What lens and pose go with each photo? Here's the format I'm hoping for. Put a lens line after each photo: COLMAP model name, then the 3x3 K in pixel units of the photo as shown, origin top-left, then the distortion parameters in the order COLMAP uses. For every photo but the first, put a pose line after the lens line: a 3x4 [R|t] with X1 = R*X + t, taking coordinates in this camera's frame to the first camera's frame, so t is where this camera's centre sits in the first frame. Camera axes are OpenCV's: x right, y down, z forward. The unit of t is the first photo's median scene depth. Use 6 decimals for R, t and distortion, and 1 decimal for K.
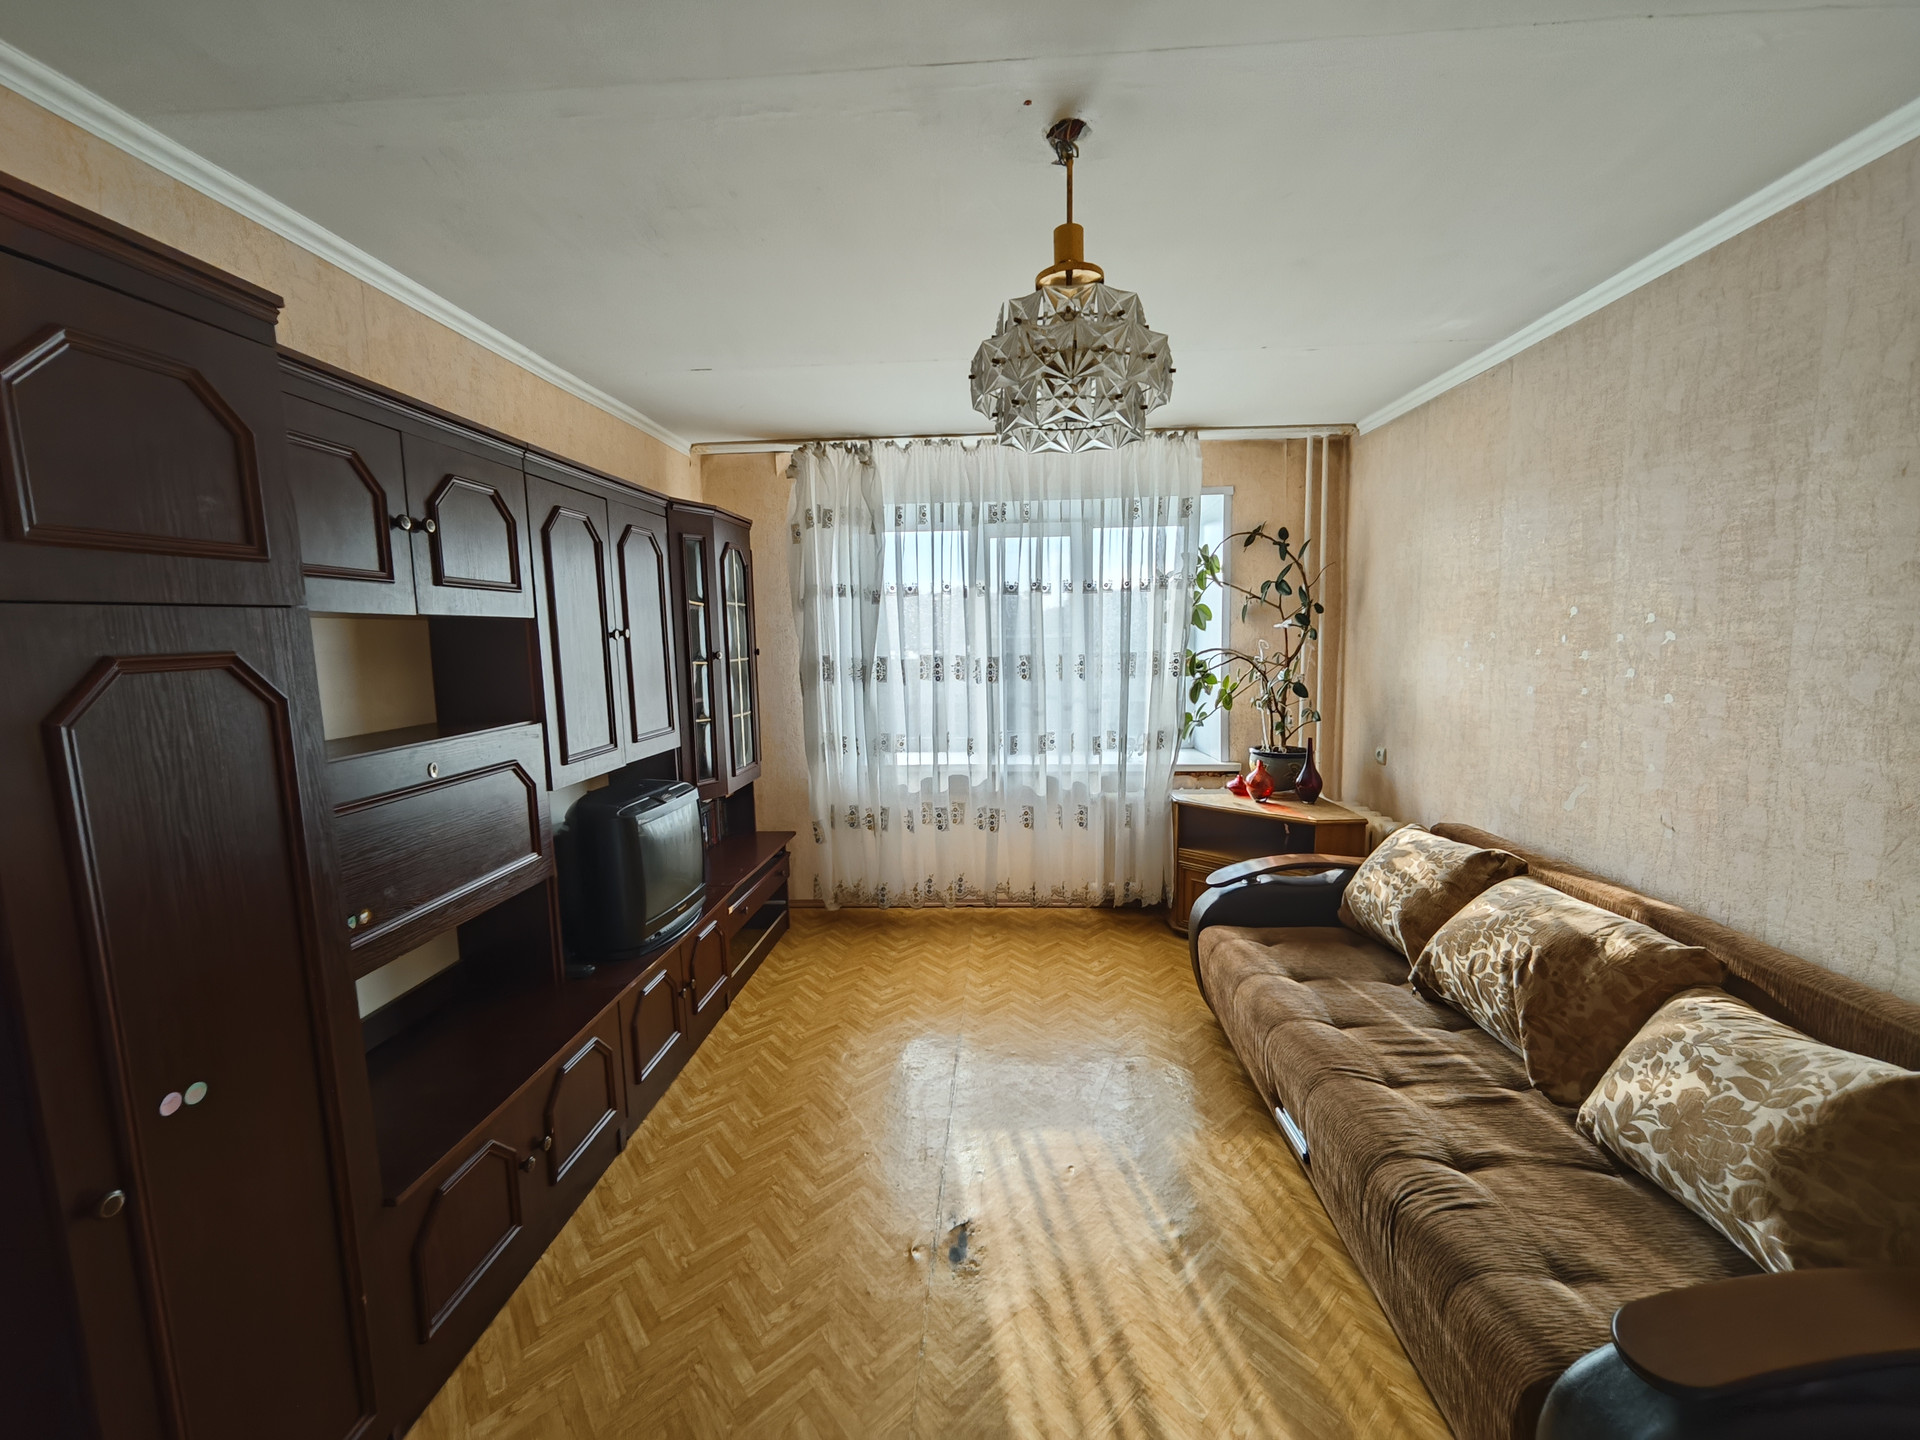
lens RADIAL K [[796.3, 0, 954.6], [0, 796.3, 715.7], [0, 0, 1]] dist [0.003802, 0.000210]
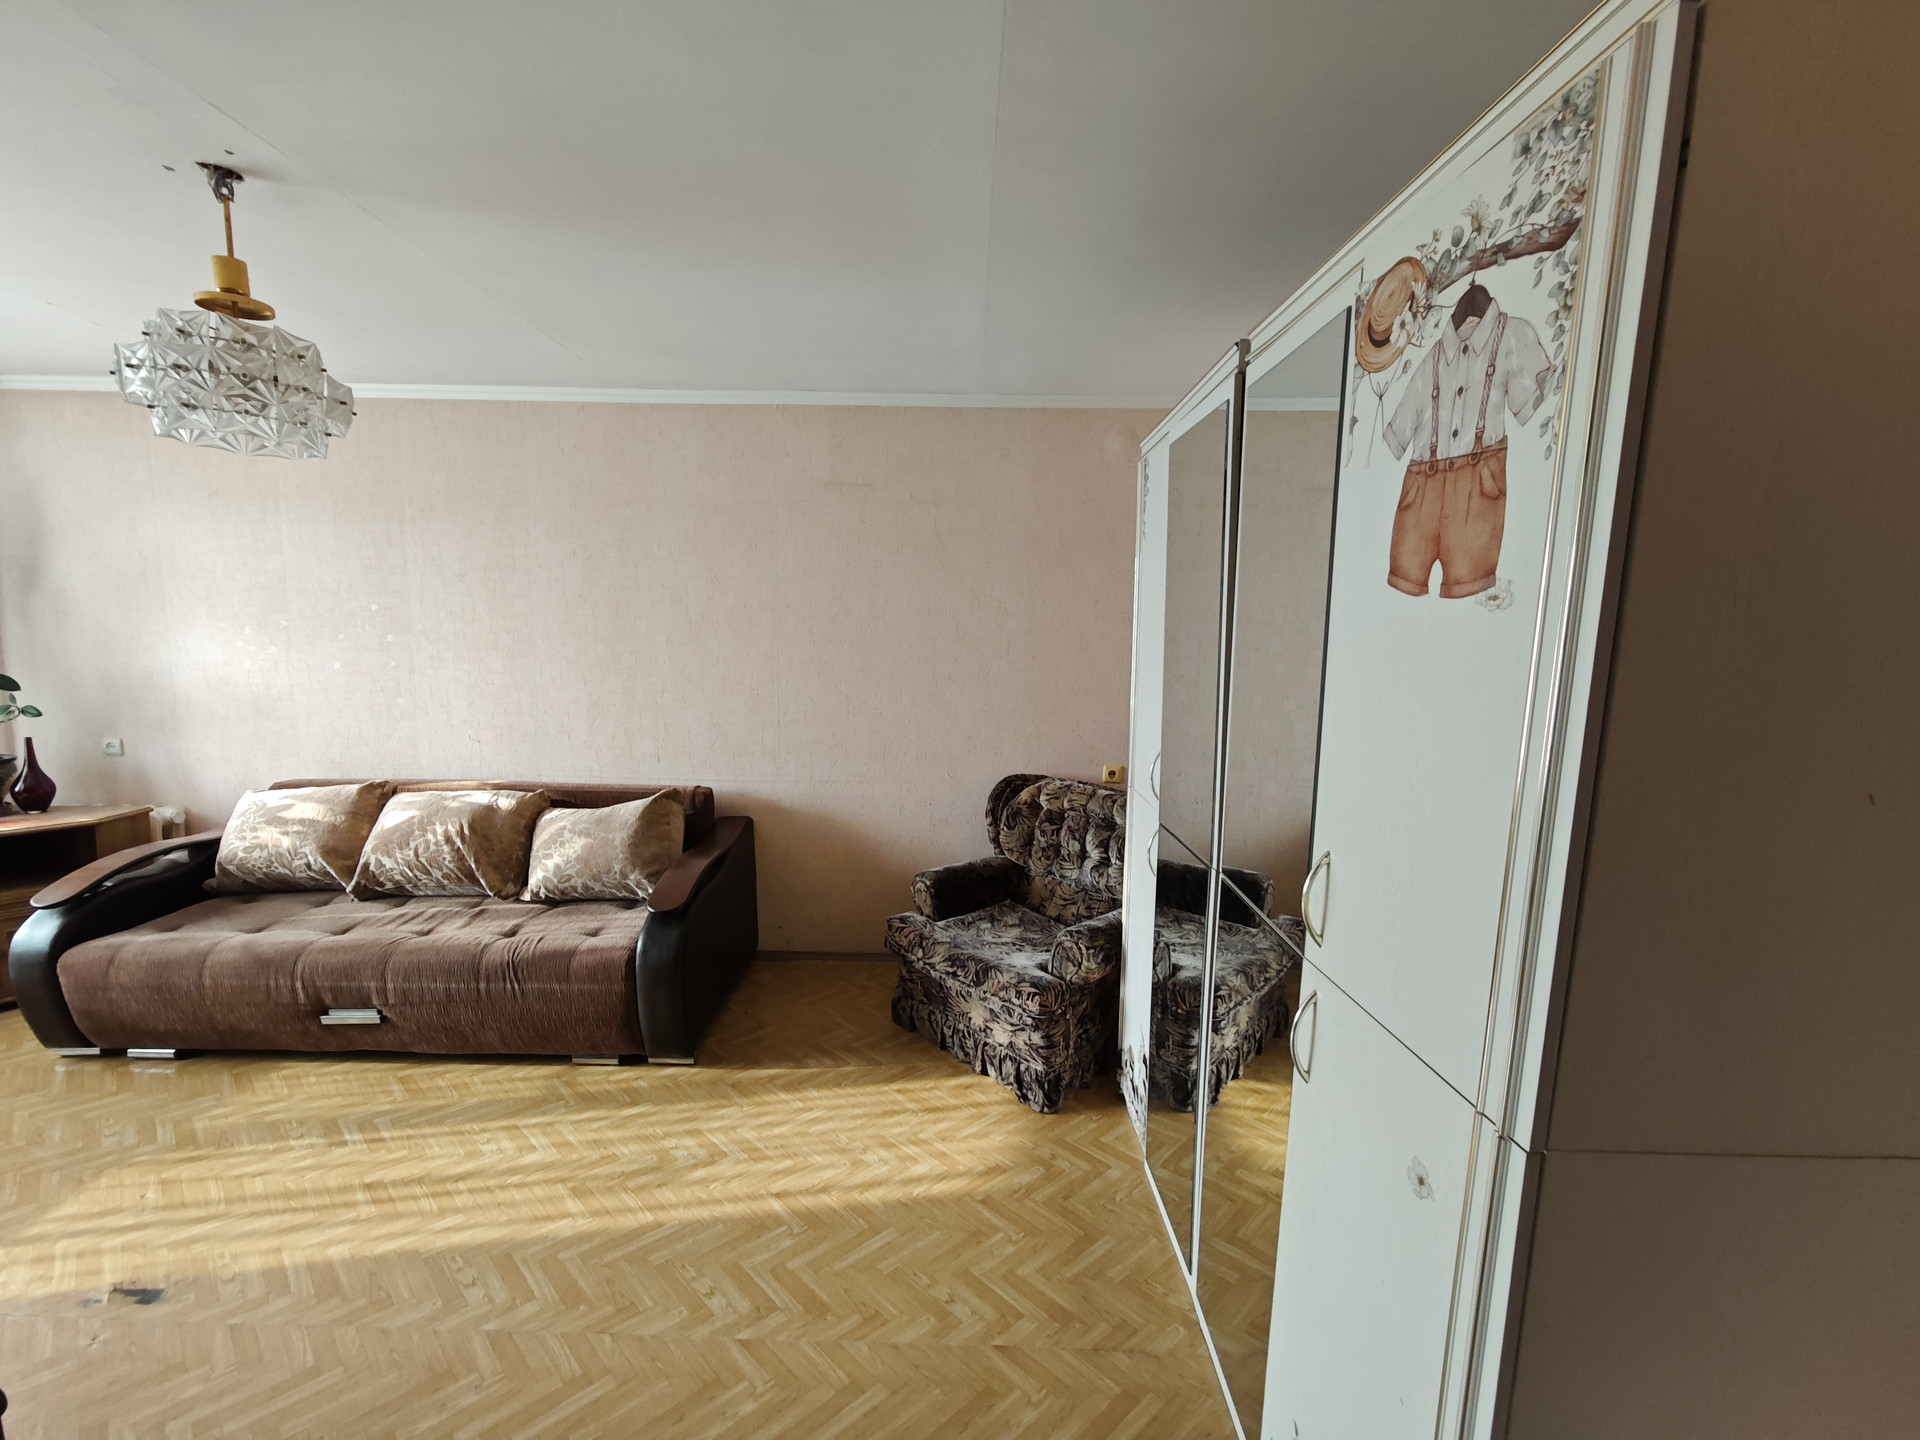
lens RADIAL K [[796.3, 0, 959.6], [0, 796.3, 726.8], [0, 0, 1]] dist [0.003802, 0.000210]
pose [[-0.057452, -0.105063, 0.992805, -0.866805], [0.085208, 0.990303, 0.109729, 0.014187], [-0.994705, 0.090899, -0.047942, 0.071597]]
